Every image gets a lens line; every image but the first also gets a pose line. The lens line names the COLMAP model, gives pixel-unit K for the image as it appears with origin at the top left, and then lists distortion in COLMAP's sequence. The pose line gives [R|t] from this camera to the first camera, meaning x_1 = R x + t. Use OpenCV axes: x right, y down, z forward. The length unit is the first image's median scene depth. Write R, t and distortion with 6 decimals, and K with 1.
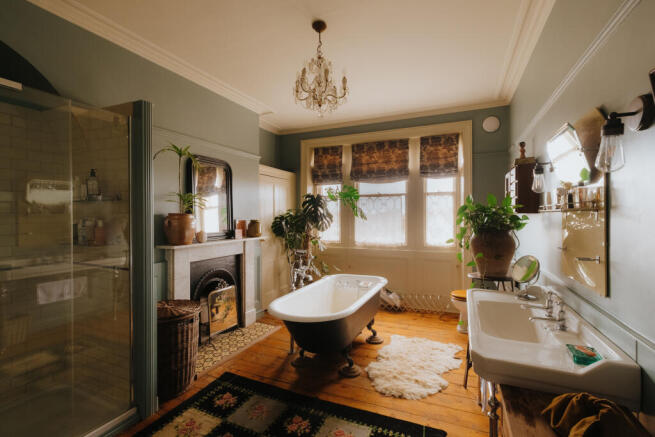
lens RADIAL K [[281.8, 0, 339.3], [0, 281.8, 217.2], [0, 0, 1]] dist [-0.000039, 0.000410]
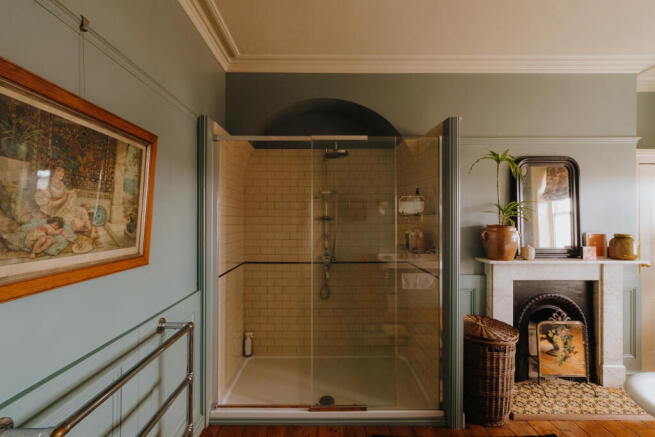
lens RADIAL K [[281.8, 0, 339.3], [0, 281.8, 217.2], [0, 0, 1]] dist [-0.000039, 0.000410]
pose [[0.408106, 0.005299, -0.912919, 0.050672], [-0.014151, 0.999900, -0.000522, -0.028366], [0.912825, 0.013132, 0.408140, 0.141347]]
